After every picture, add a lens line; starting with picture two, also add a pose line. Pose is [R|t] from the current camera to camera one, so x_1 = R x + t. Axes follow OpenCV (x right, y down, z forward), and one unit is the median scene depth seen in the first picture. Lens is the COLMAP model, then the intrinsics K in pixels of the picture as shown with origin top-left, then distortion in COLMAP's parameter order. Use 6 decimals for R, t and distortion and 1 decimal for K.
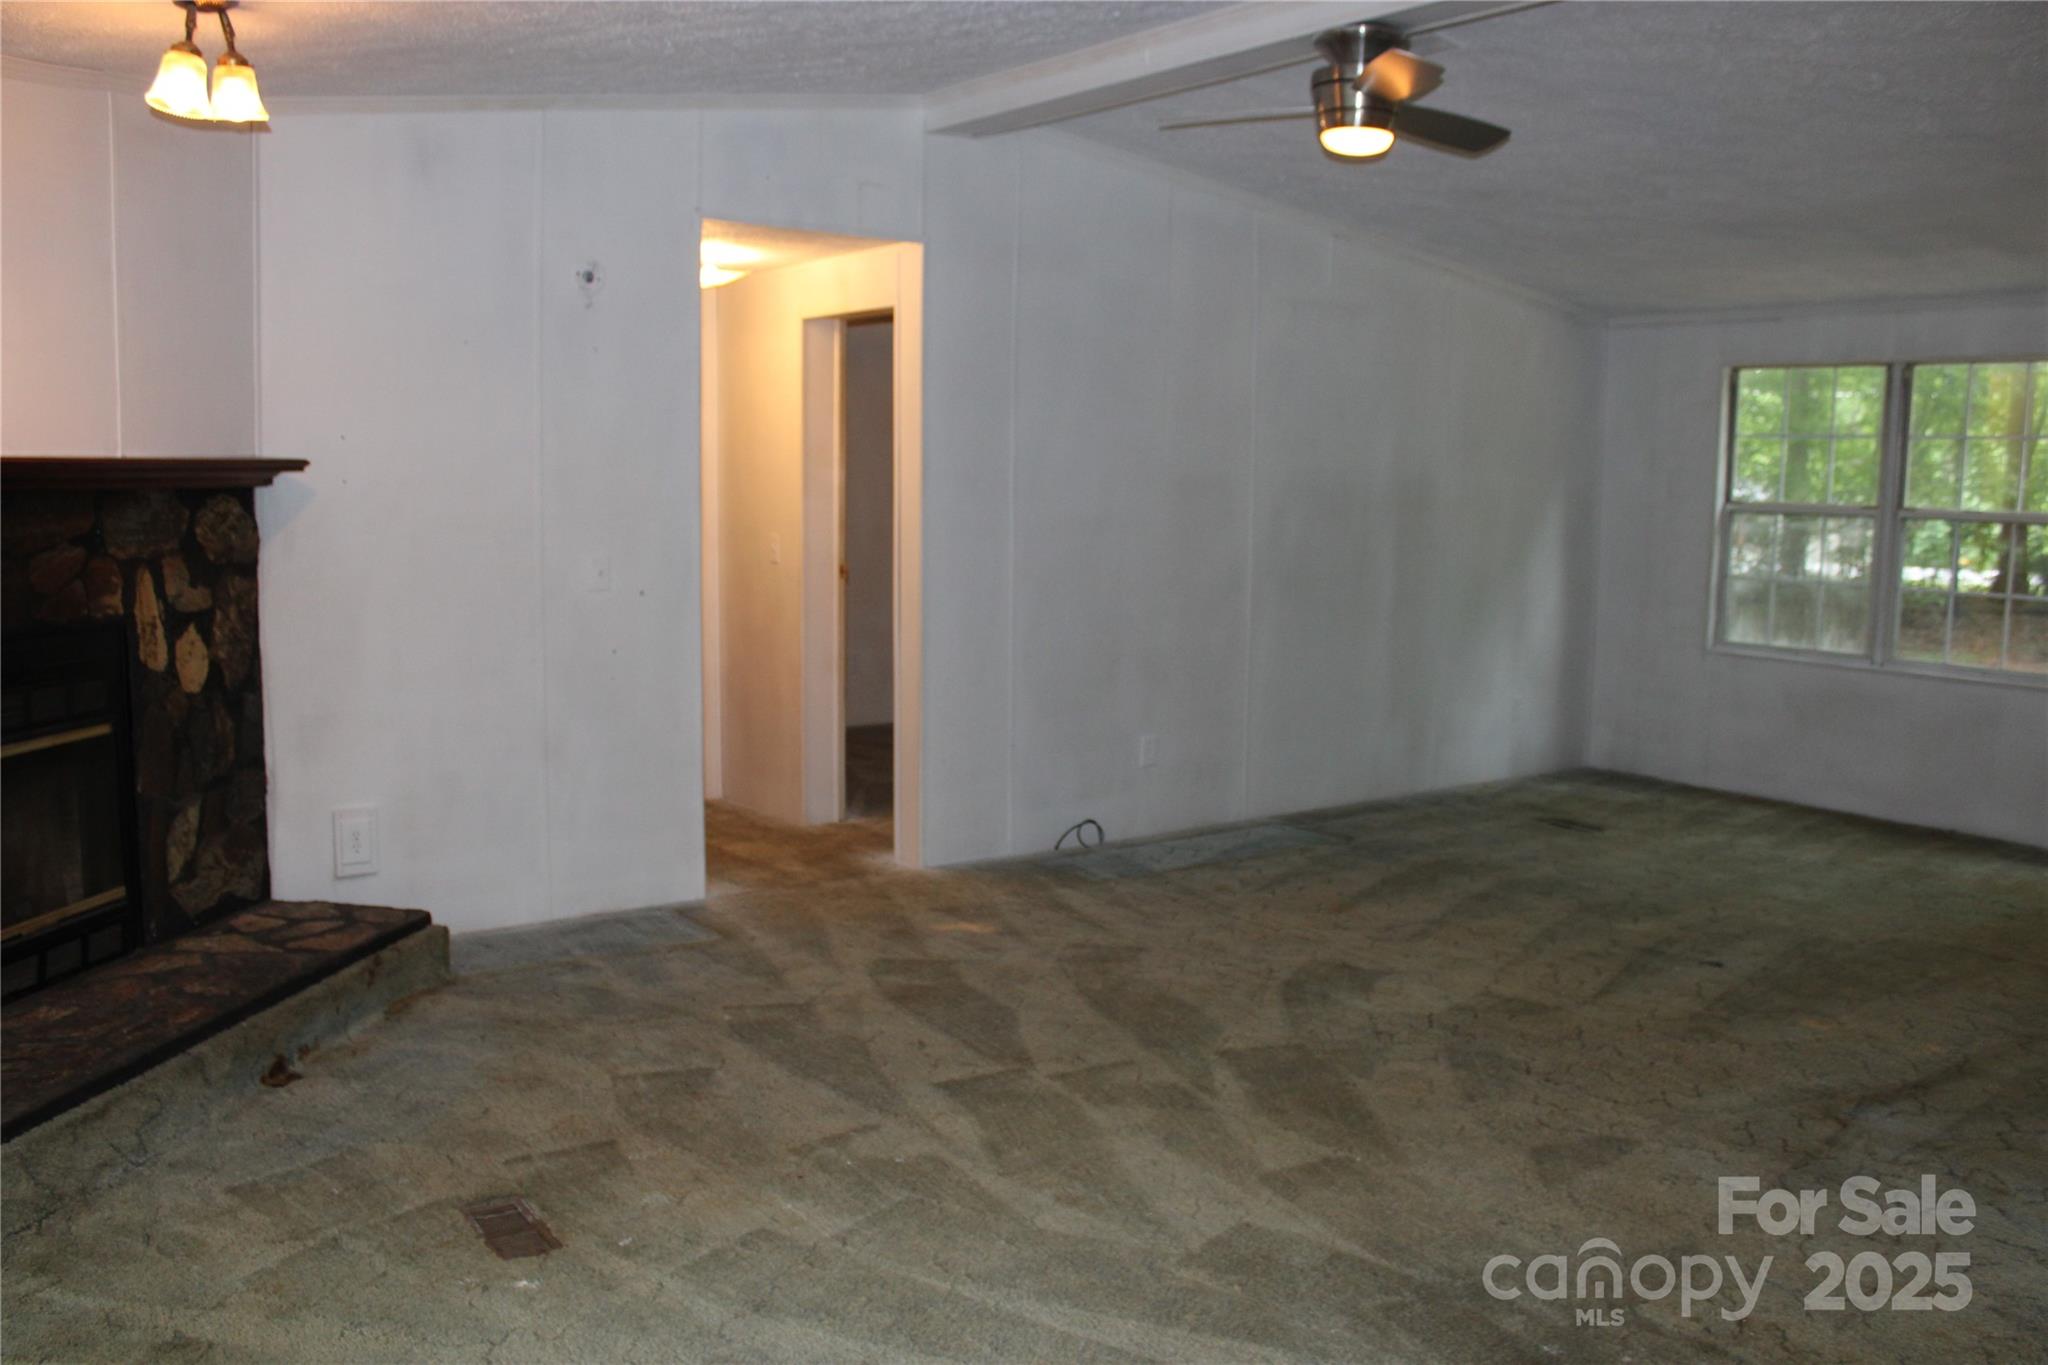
lens RADIAL K [[1705.5, 0, 1025.9], [0, 1705.5, 675.3], [0, 0, 1]] dist [-0.163521, 0.146610]
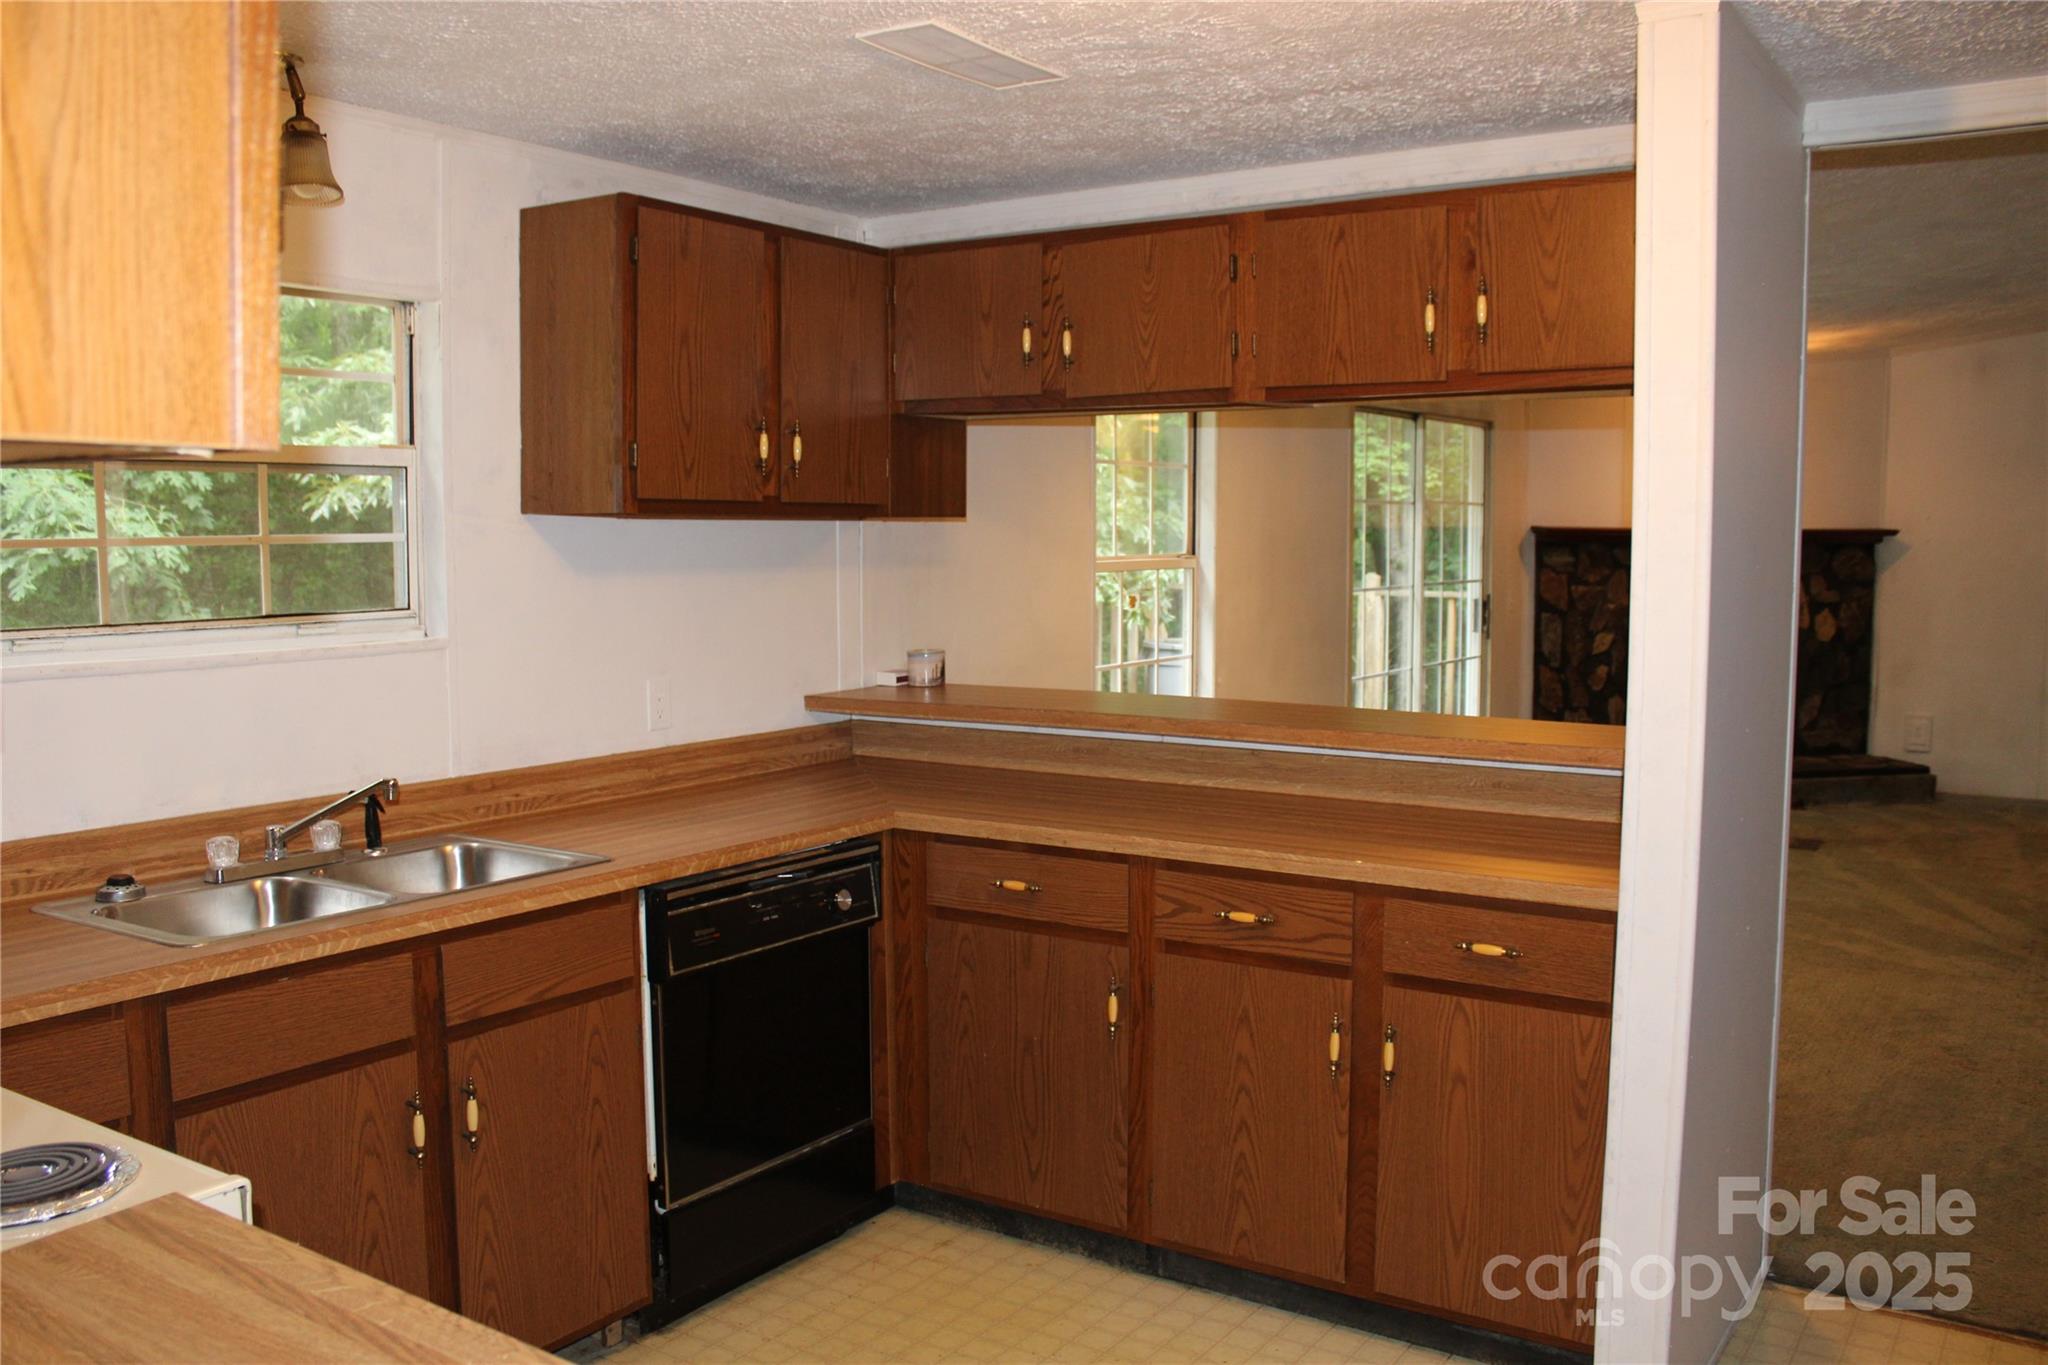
lens RADIAL K [[1705.5, 0, 1025.9], [0, 1705.5, 675.3], [0, 0, 1]] dist [-0.163521, 0.146610]
pose [[0.349039, 0.069251, -0.934546, 1.103383], [-0.105975, 0.993785, 0.034061, 0.089313], [0.931097, 0.087150, 0.354209, -0.676349]]
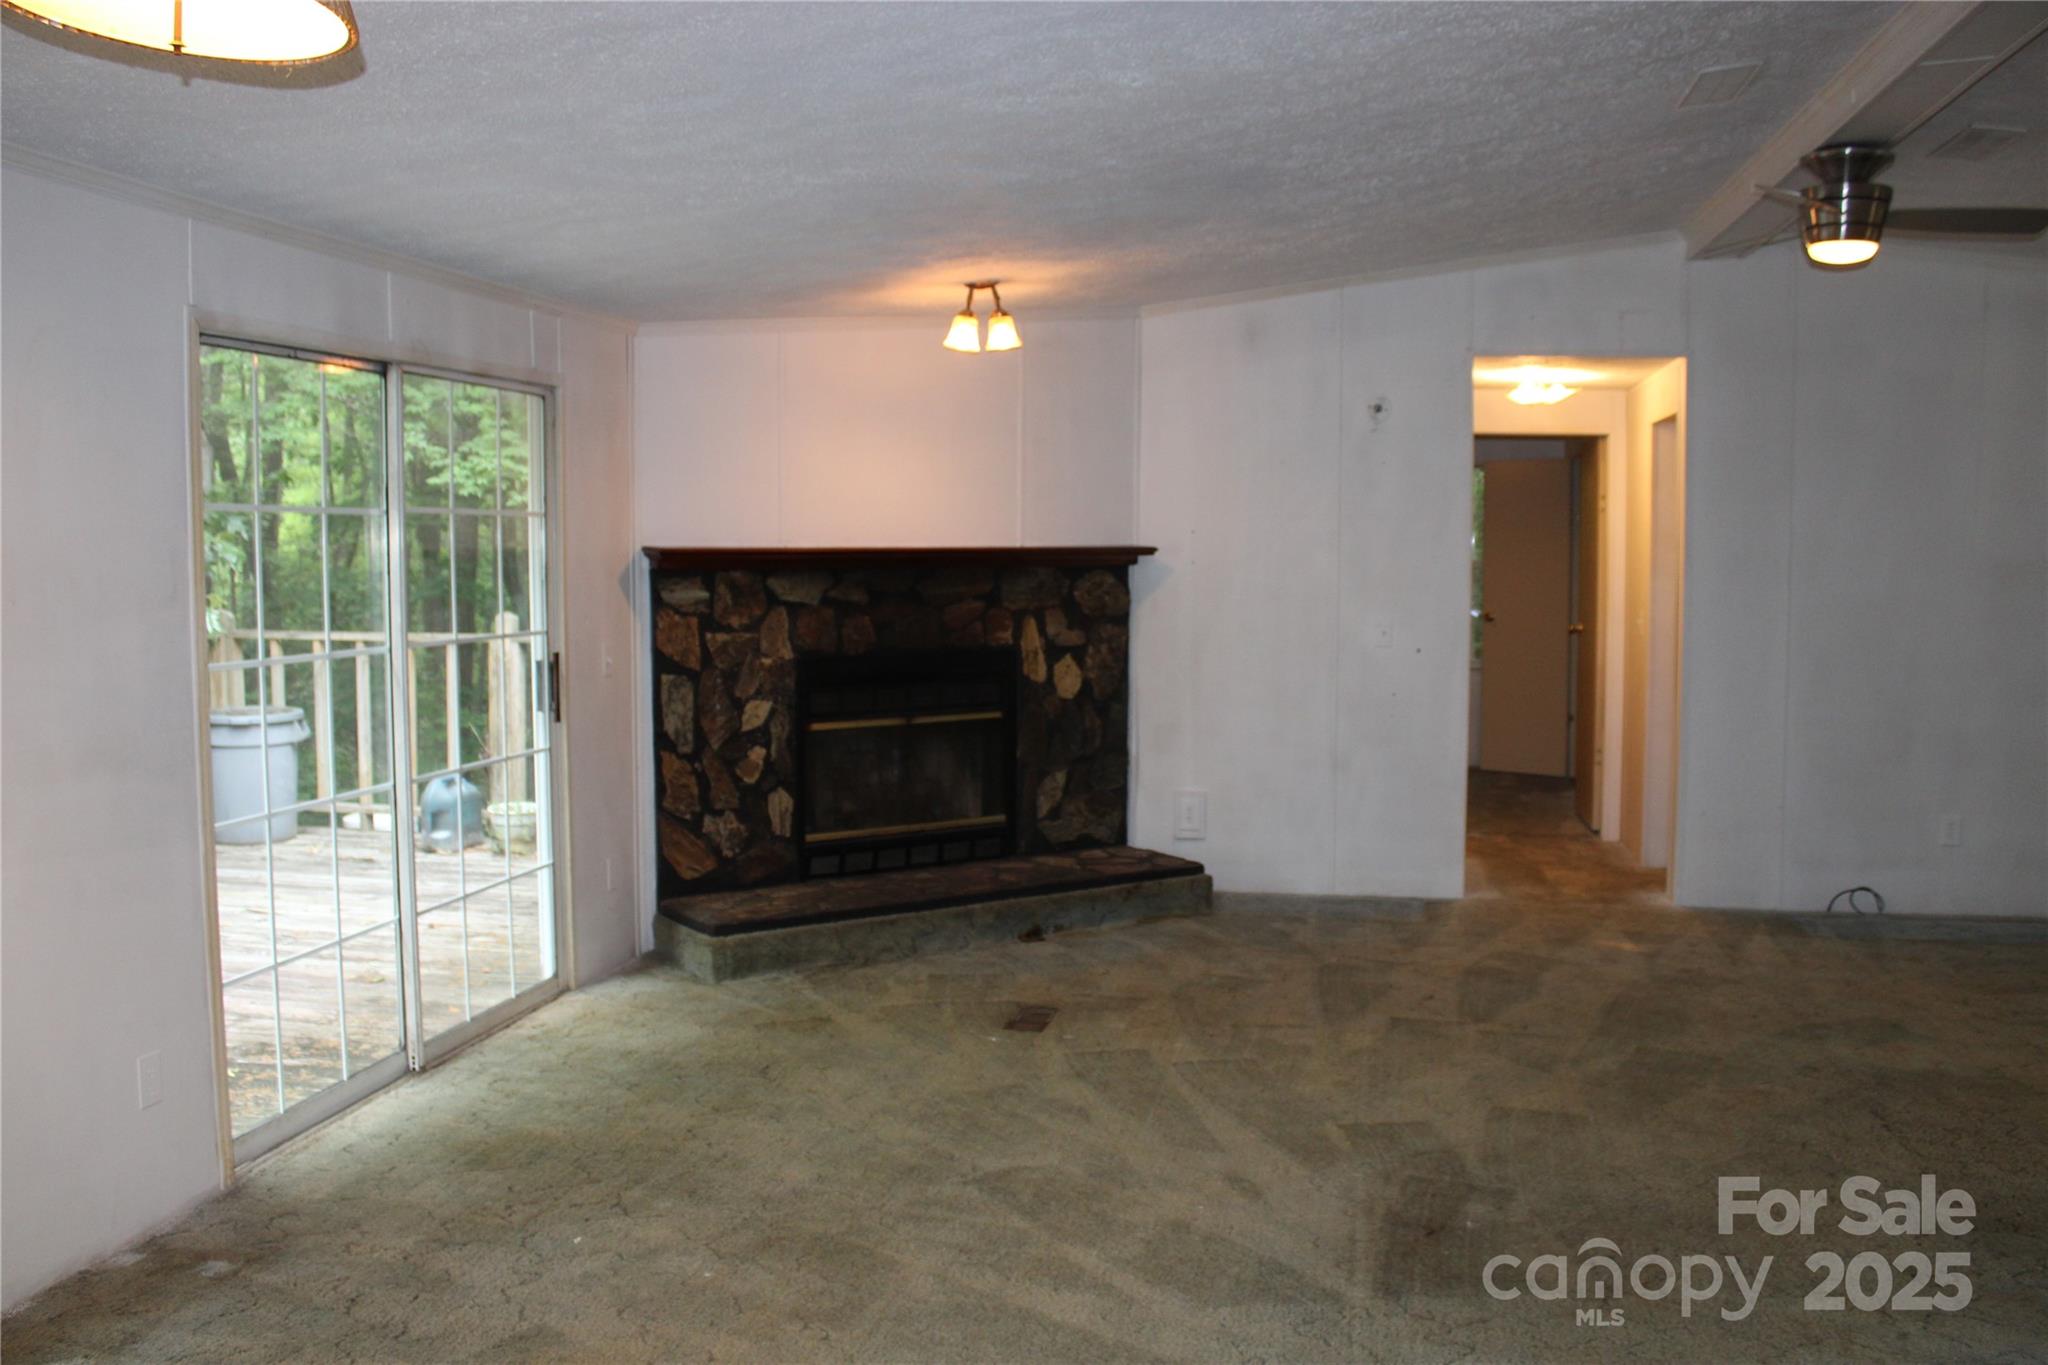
lens RADIAL K [[1705.5, 0, 1025.9], [0, 1705.5, 675.3], [0, 0, 1]] dist [-0.163521, 0.146610]
pose [[0.677588, 0.042180, -0.734232, 0.640038], [-0.078287, 0.996818, -0.014982, 0.015934], [0.731263, 0.067632, 0.678734, -0.108872]]
